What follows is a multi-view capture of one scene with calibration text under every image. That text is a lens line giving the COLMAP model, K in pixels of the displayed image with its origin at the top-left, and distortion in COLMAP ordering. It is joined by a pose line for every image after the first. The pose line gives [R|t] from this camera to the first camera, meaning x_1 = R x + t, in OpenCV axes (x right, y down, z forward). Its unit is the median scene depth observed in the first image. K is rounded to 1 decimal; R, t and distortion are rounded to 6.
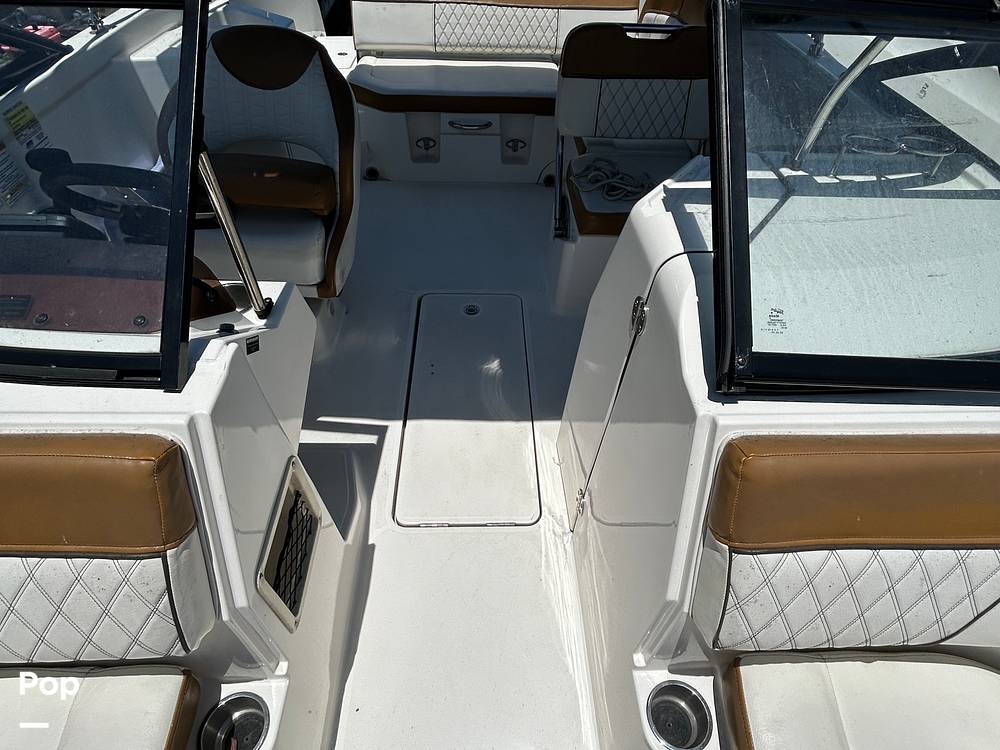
lens RADIAL K [[560.8, 0, 501.7], [0, 560.8, 379.2], [0, 0, 1]] dist [-0.003648, 0.001646]
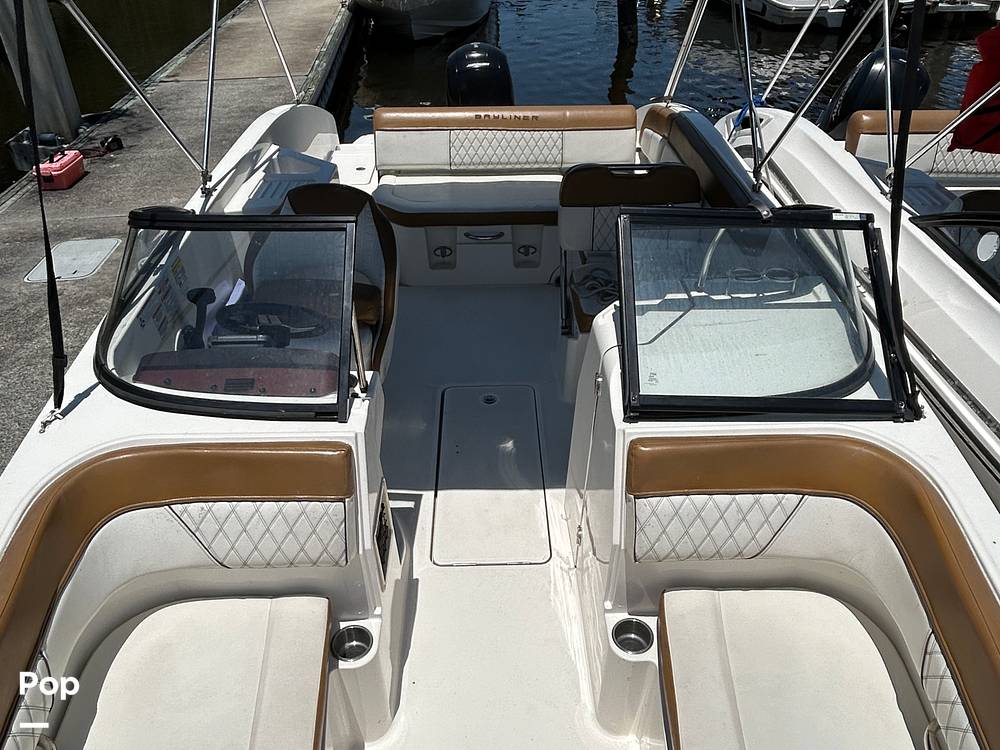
lens RADIAL K [[754.9, 0, 504.6], [0, 754.9, 379.5], [0, 0, 1]] dist [0.002437, -0.007926]
pose [[0.999452, -0.025326, -0.021304, 0.014307], [0.020988, 0.982763, -0.183674, 0.171757], [0.025588, 0.183127, 0.982756, -0.740785]]
